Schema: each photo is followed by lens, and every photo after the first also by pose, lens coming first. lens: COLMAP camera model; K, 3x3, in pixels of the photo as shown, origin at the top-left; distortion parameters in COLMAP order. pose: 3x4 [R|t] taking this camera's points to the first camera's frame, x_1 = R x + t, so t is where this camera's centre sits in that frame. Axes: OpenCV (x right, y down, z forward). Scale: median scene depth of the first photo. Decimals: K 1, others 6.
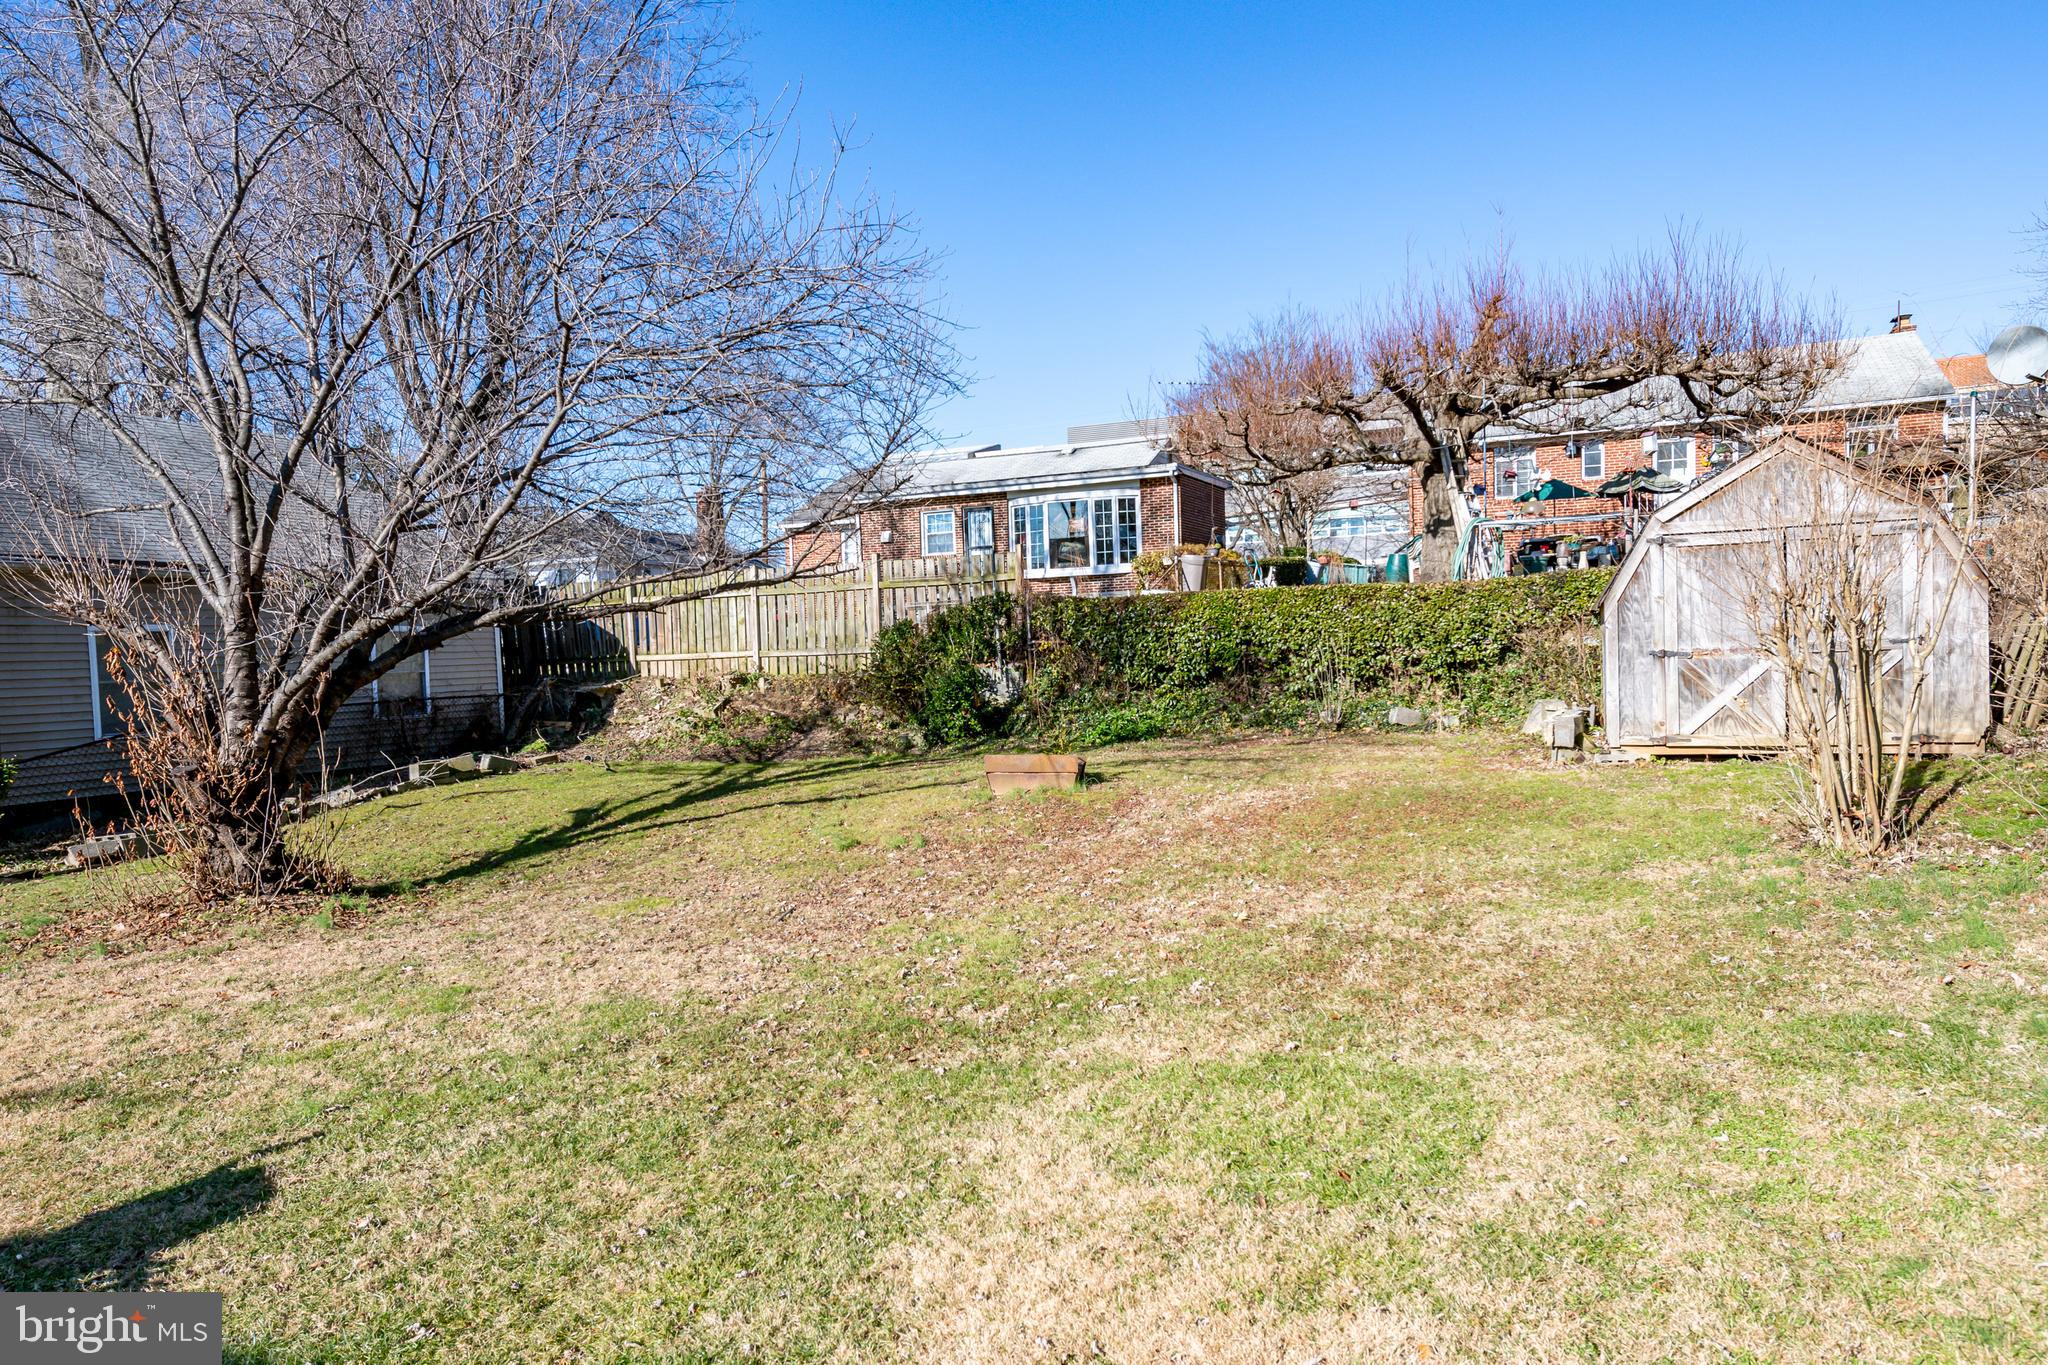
lens RADIAL K [[1313.5, 0, 1024.0], [0, 1313.5, 682.5], [0, 0, 1]] dist [0.004712, 0.001198]
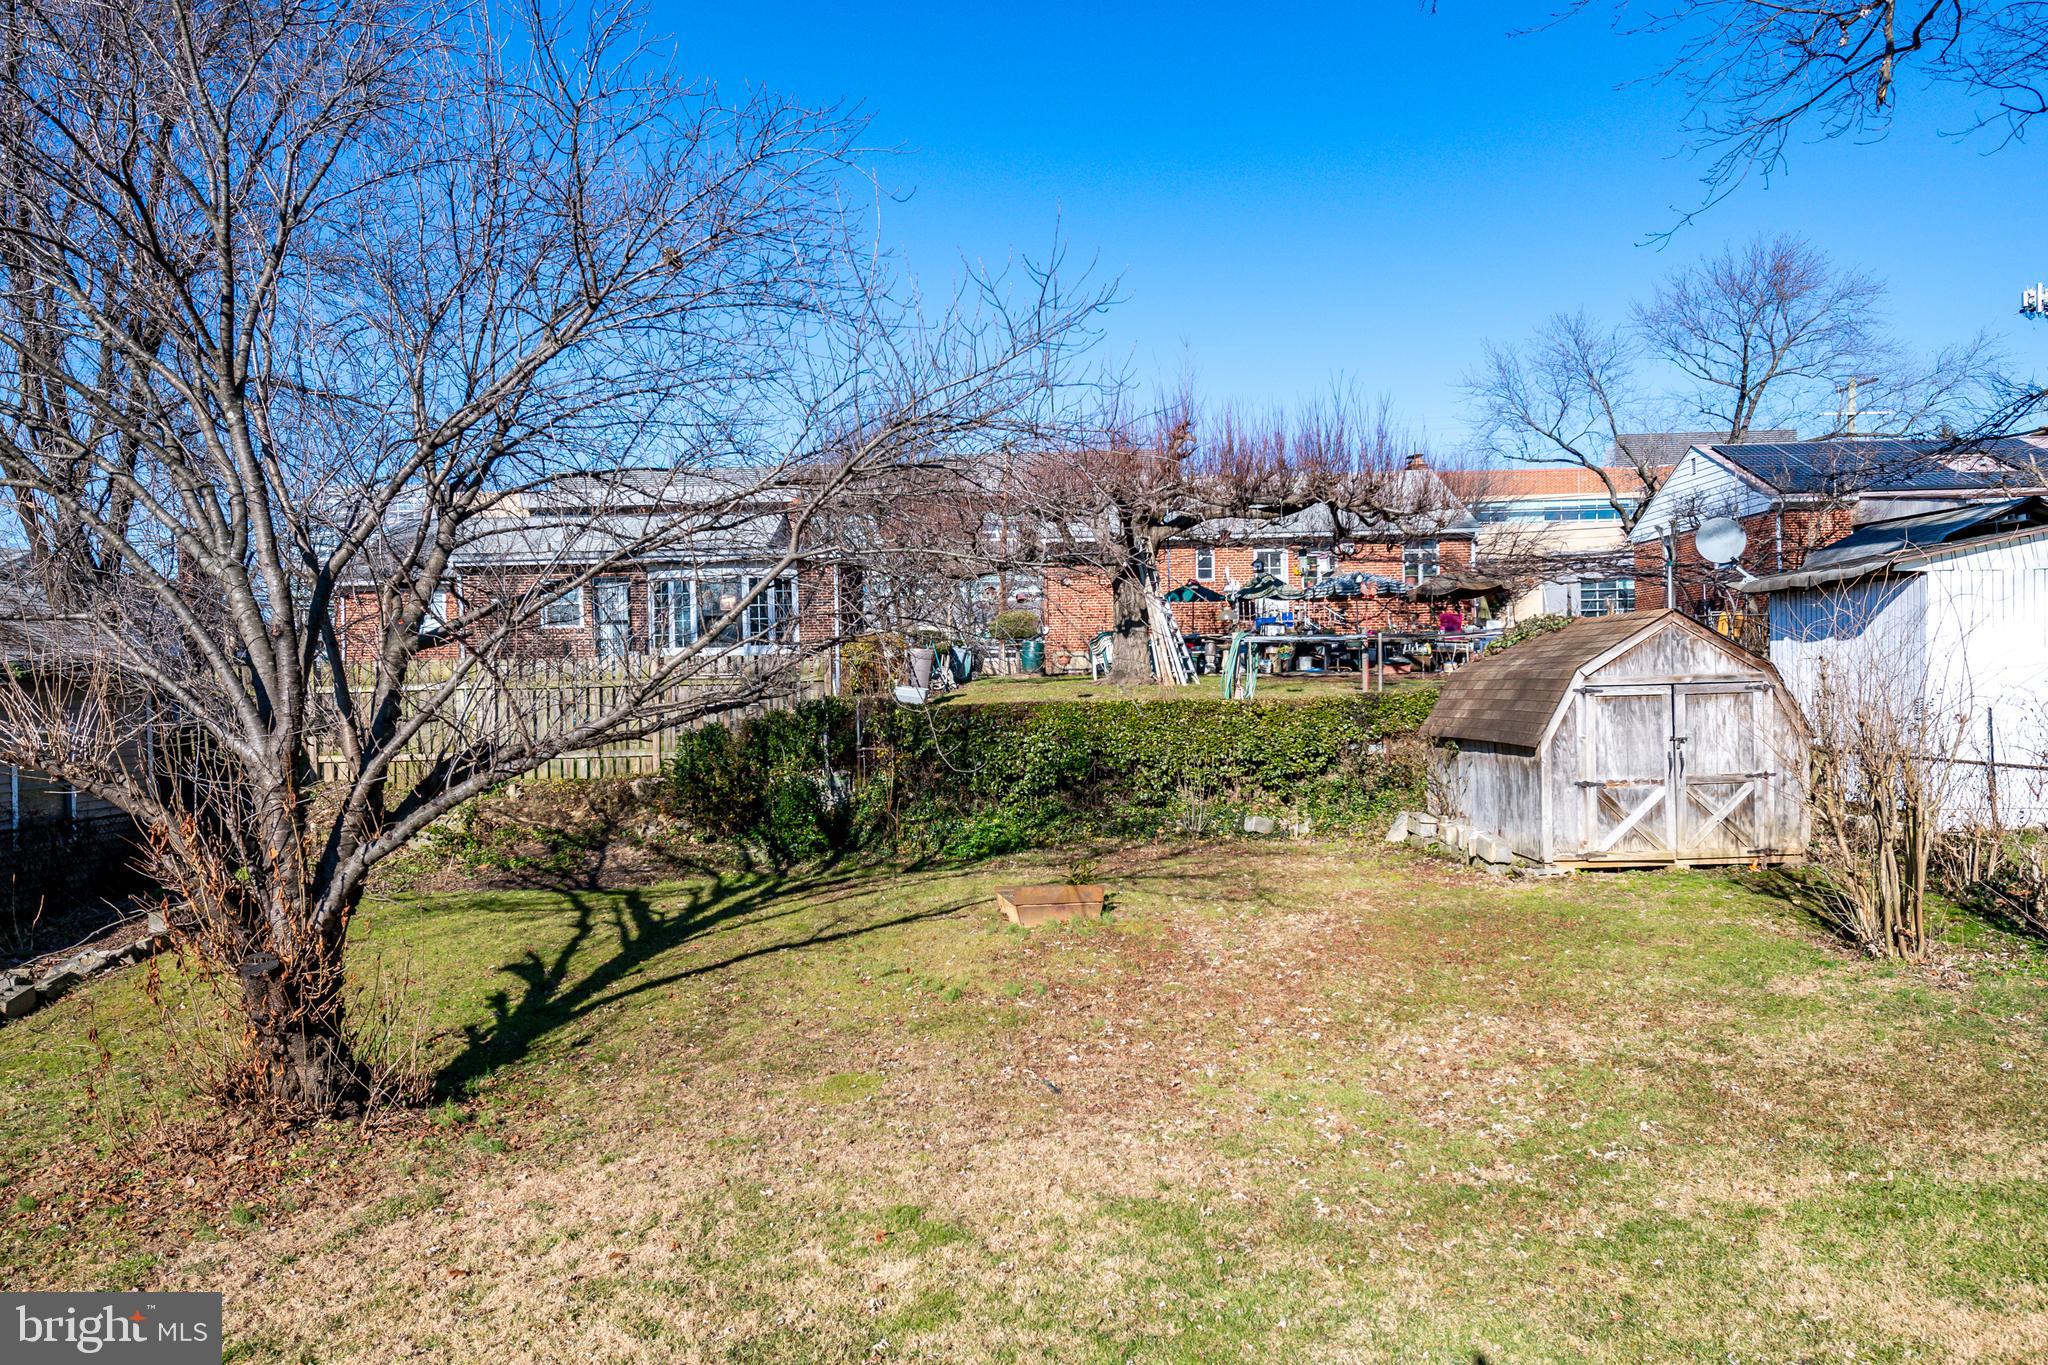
lens RADIAL K [[1363.0, 0, 1024.0], [0, 1363.0, 682.5], [0, 0, 1]] dist [-0.000658, -0.001216]
pose [[0.916860, 0.016502, 0.398868, -0.321057], [0.001001, 0.999047, -0.043634, -0.040292], [-0.399208, 0.040405, 0.915970, 0.038378]]
